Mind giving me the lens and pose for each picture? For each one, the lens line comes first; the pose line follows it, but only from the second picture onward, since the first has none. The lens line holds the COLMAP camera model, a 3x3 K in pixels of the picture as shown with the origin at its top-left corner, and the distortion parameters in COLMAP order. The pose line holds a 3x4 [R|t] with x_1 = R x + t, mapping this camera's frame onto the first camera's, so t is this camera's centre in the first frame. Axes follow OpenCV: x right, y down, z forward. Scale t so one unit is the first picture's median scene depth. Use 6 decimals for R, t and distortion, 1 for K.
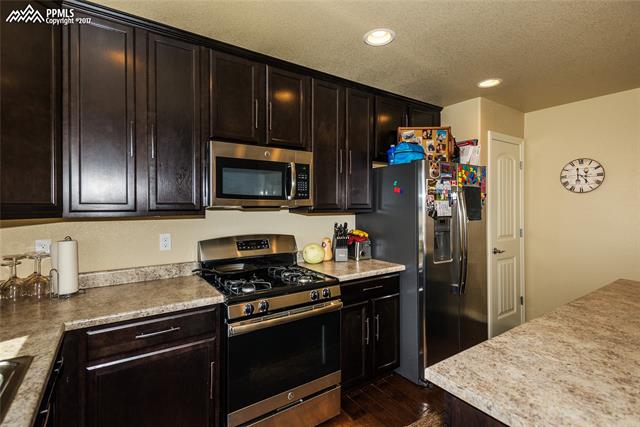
lens RADIAL K [[306.8, 0, 316.5], [0, 306.8, 208.8], [0, 0, 1]] dist [0.012225, -0.000248]
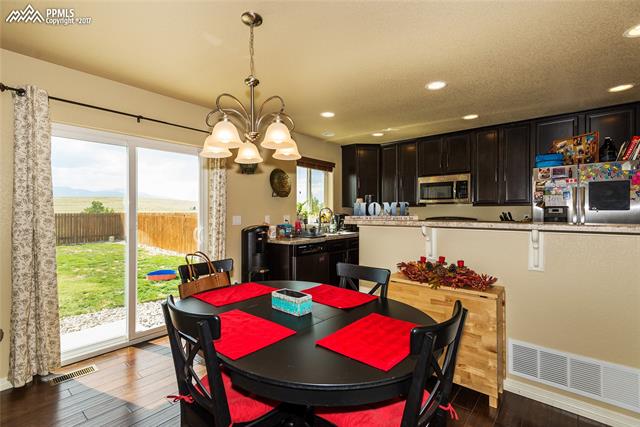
lens RADIAL K [[306.8, 0, 322.7], [0, 306.8, 215.2], [0, 0, 1]] dist [0.012225, -0.000248]
pose [[0.298103, 0.008076, -0.954499, 1.462827], [-0.007815, 0.999951, 0.006020, 0.066246], [0.954502, 0.005665, 0.298152, -0.418315]]
